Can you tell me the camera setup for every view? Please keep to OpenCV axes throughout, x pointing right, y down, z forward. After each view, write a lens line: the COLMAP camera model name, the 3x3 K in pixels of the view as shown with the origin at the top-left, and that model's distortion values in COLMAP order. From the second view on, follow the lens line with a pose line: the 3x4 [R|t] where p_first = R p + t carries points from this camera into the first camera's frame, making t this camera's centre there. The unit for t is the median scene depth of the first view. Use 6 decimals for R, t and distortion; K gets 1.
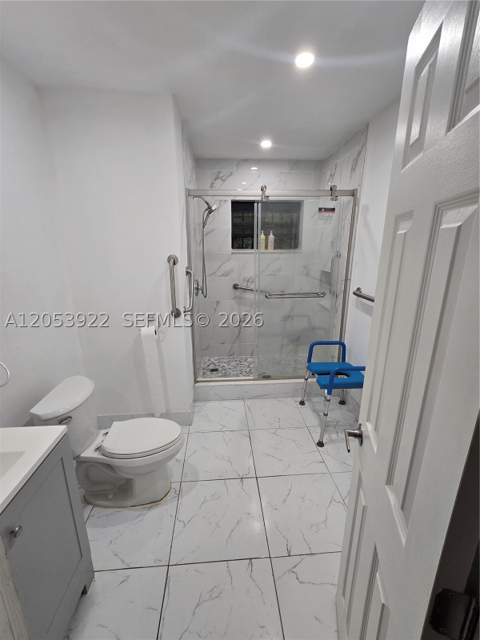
lens RADIAL K [[282.4, 0, 237.2], [0, 282.4, 321.0], [0, 0, 1]] dist [-0.002098, 0.000429]
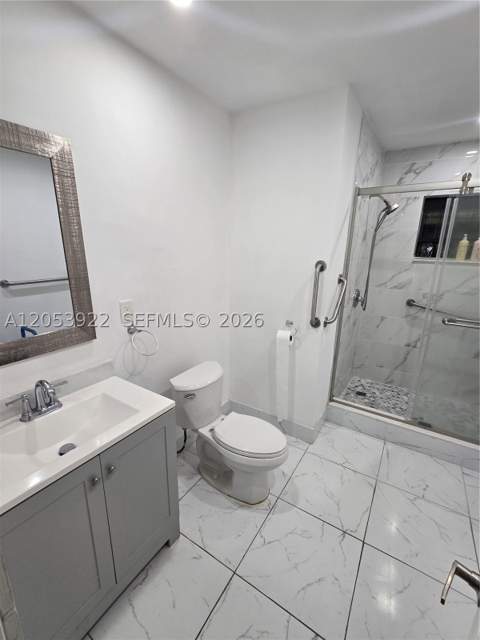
lens RADIAL K [[282.4, 0, 237.2], [0, 282.4, 321.0], [0, 0, 1]] dist [-0.002098, 0.000429]
pose [[0.802795, 0.174570, -0.570128, 0.086061], [-0.180010, 0.982523, 0.047373, -0.024011], [0.568434, 0.064598, 0.820189, 0.067391]]
